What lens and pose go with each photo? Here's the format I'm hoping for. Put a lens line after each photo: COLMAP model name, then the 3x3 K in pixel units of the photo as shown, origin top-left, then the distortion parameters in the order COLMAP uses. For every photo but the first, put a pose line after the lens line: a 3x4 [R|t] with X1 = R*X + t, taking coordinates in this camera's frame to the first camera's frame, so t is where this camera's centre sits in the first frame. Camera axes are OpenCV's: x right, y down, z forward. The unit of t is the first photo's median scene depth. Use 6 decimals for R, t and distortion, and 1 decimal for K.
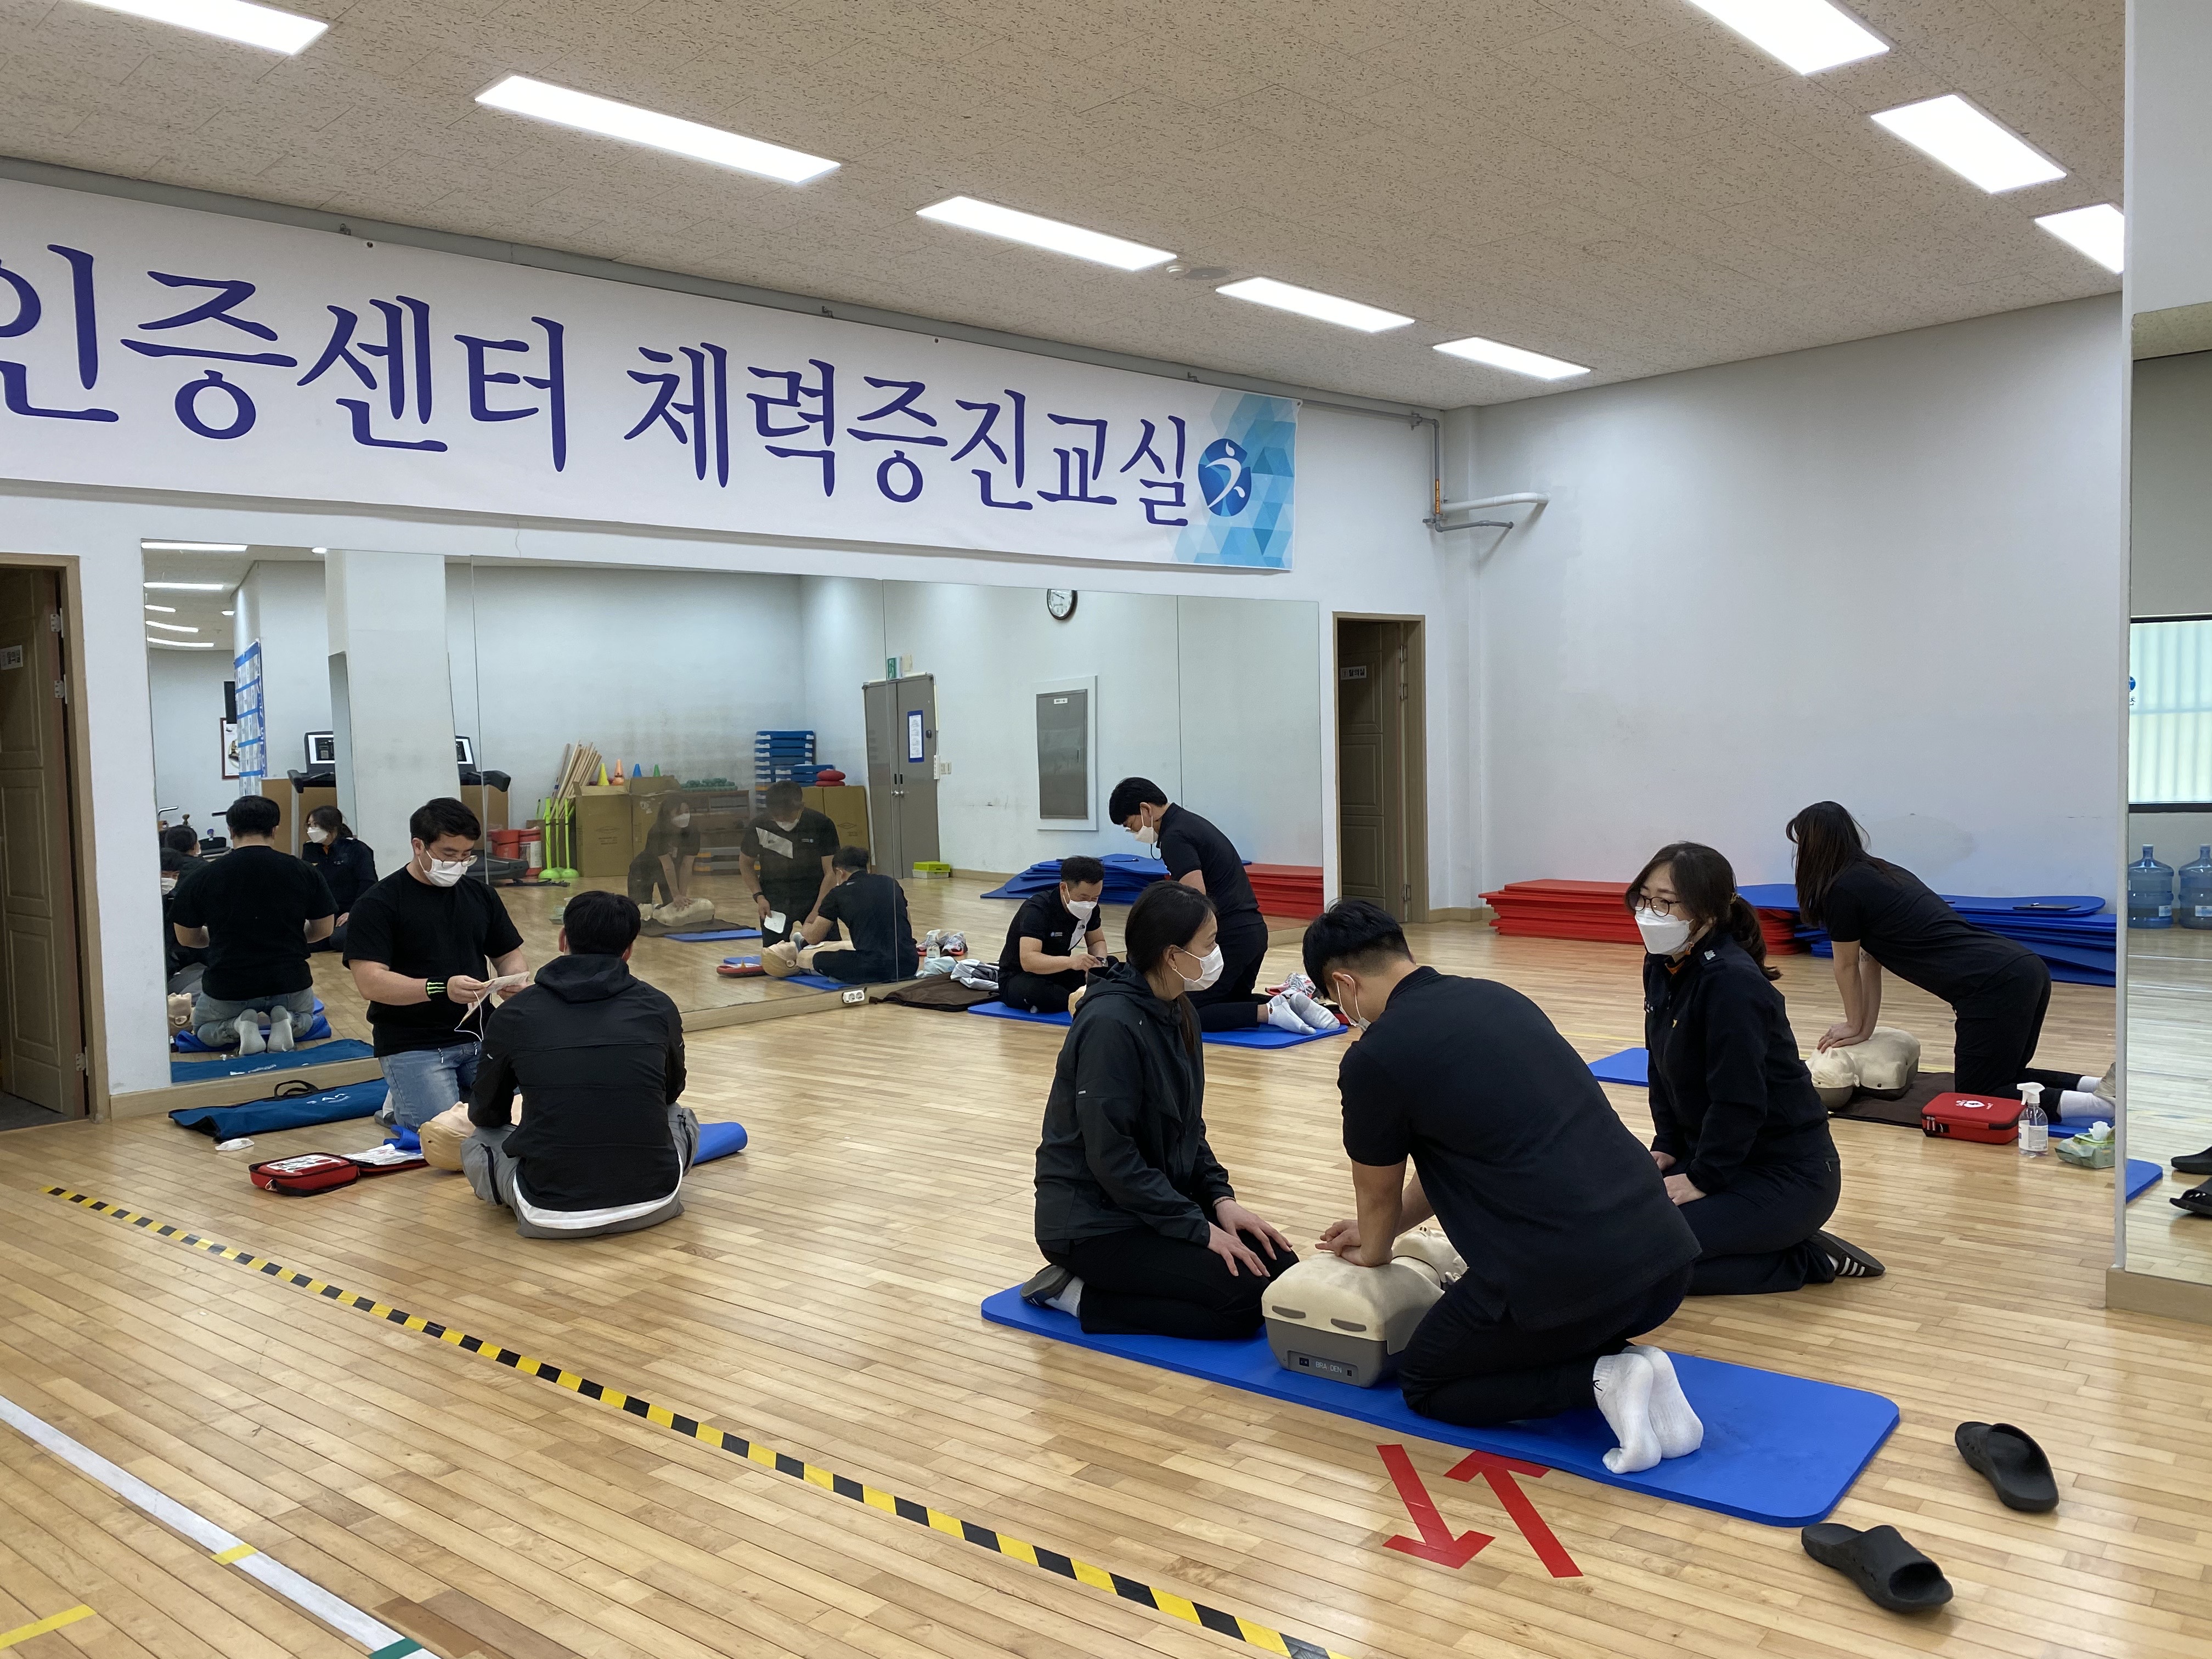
lens RADIAL K [[1646.1, 0, 1106.0], [0, 1646.1, 829.5], [0, 0, 1]] dist [0.063209, -0.077507]
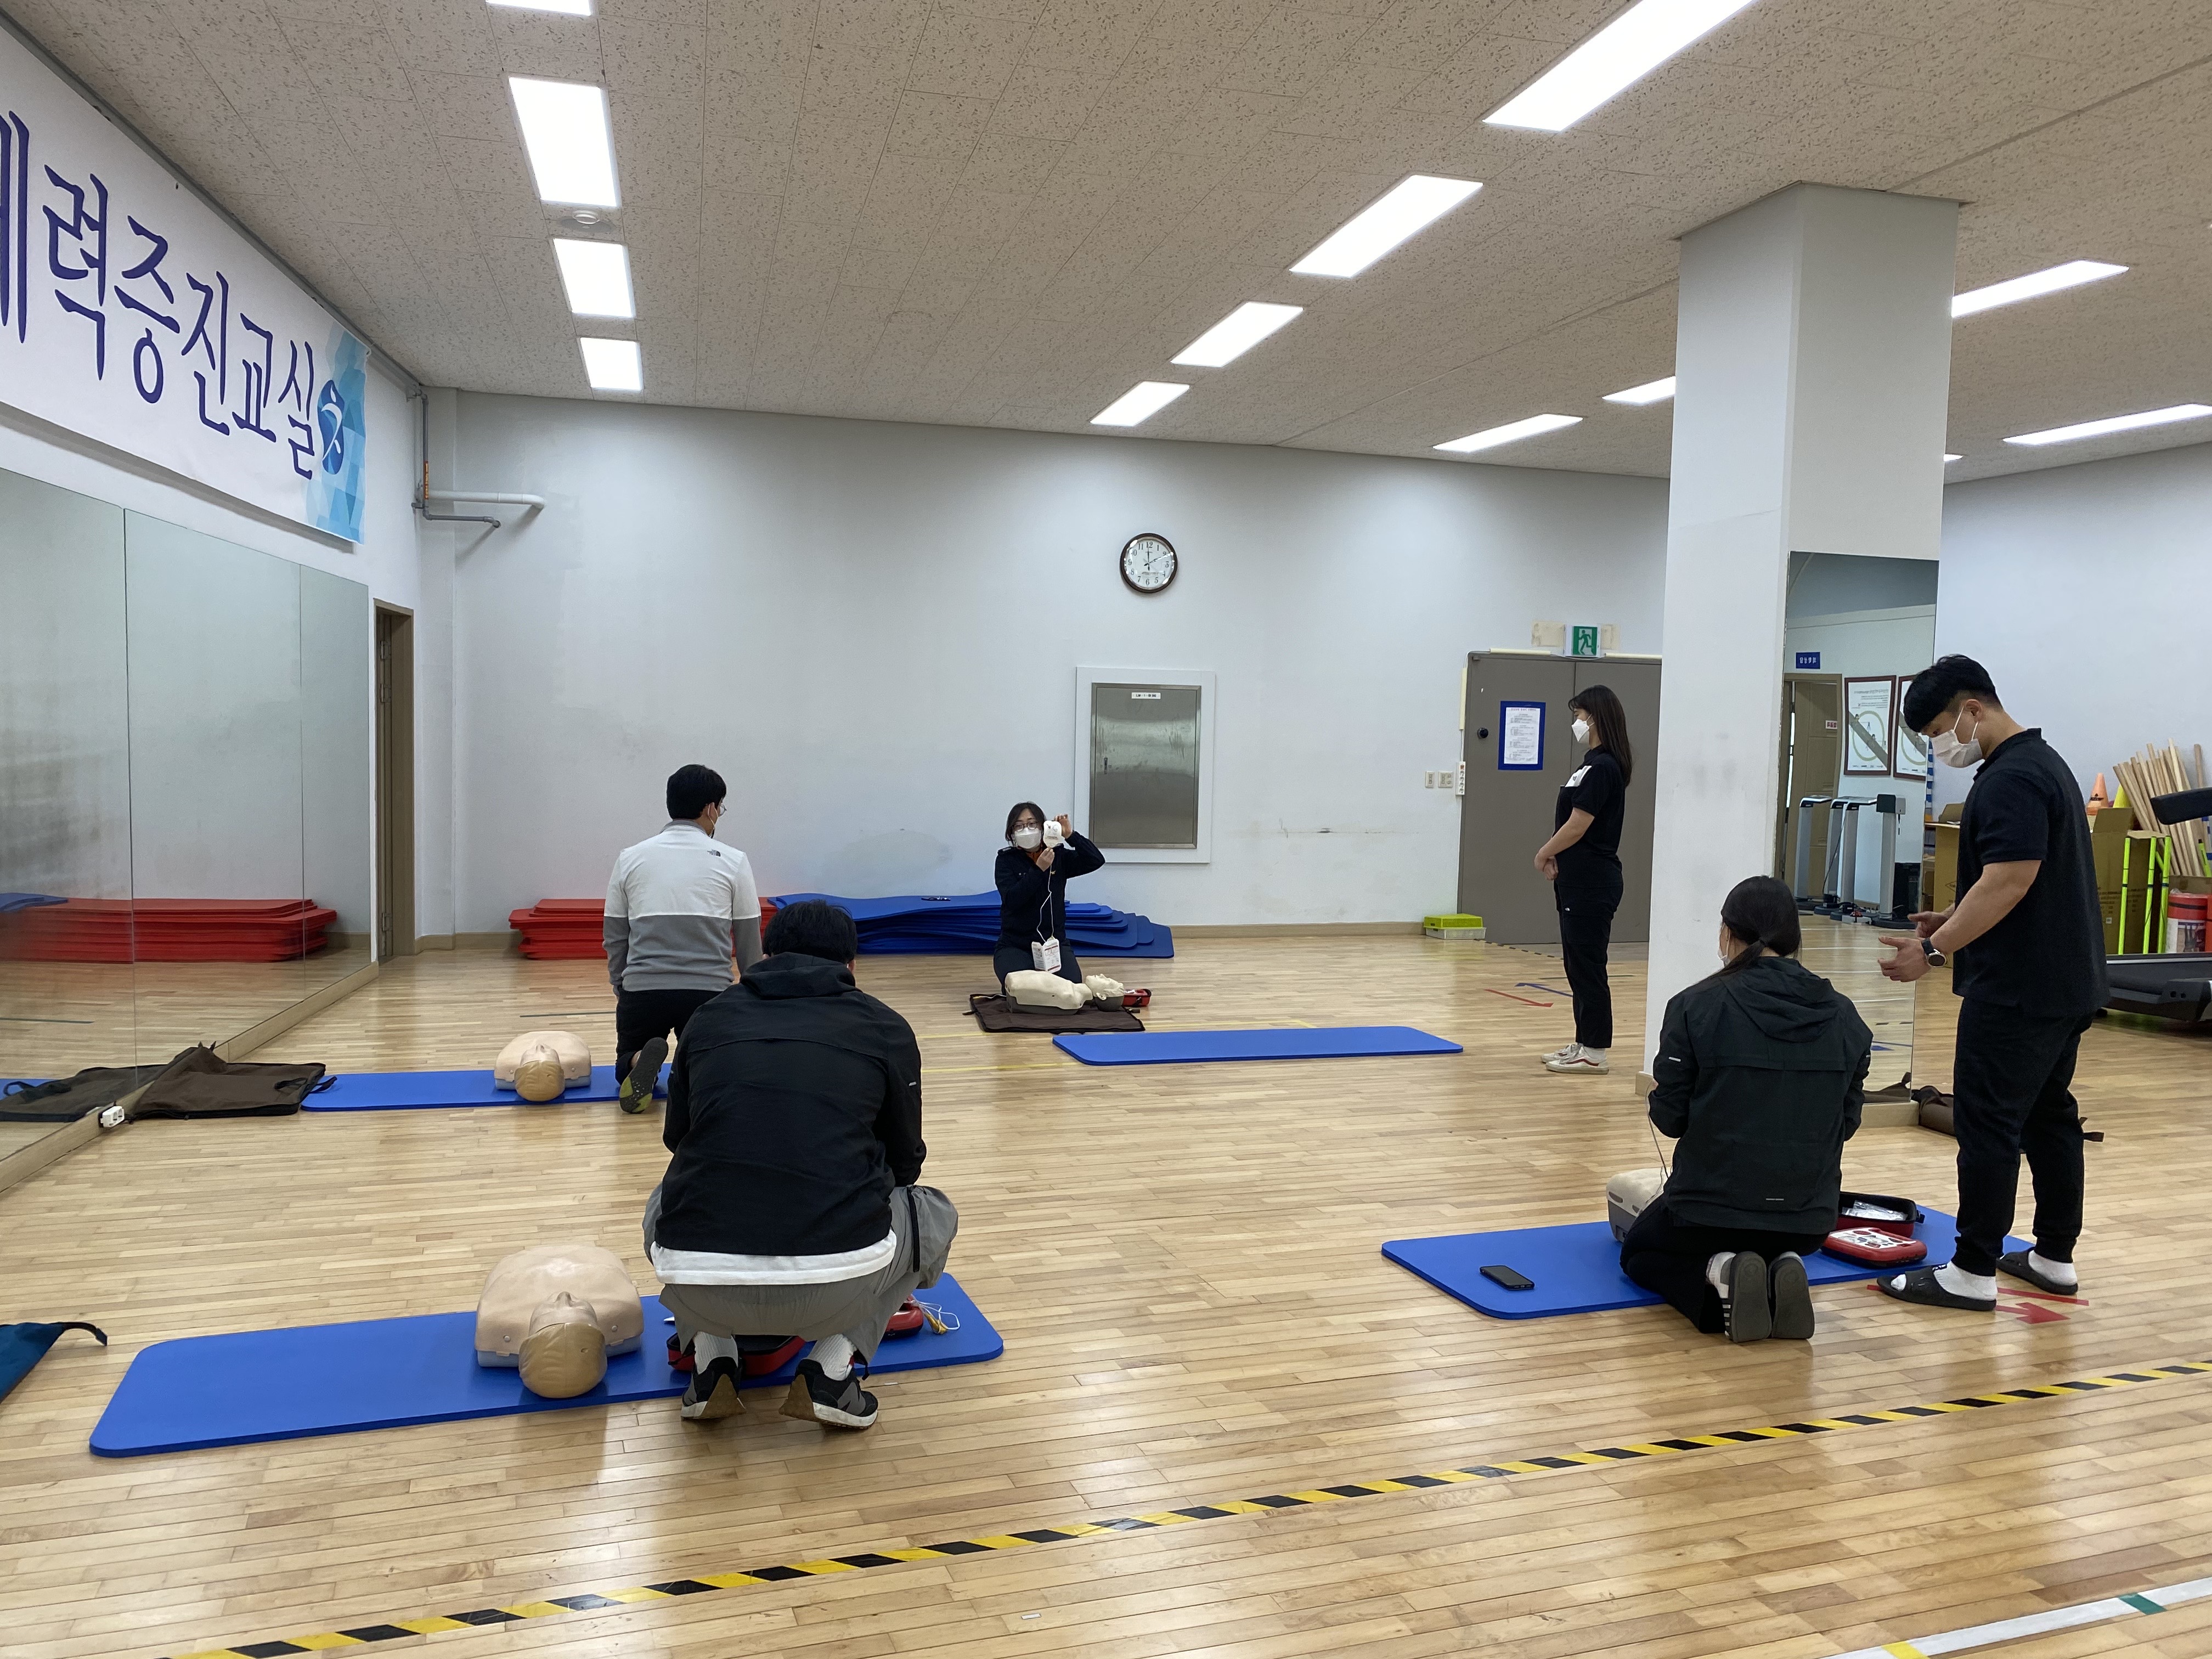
lens RADIAL K [[1646.1, 0, 1106.0], [0, 1646.1, 829.5], [0, 0, 1]] dist [0.063209, -0.077507]
pose [[0.537992, -0.012932, 0.842851, -0.520088], [0.012279, 0.999896, 0.007503, -0.017839], [-0.842861, 0.006313, 0.538095, 0.286368]]
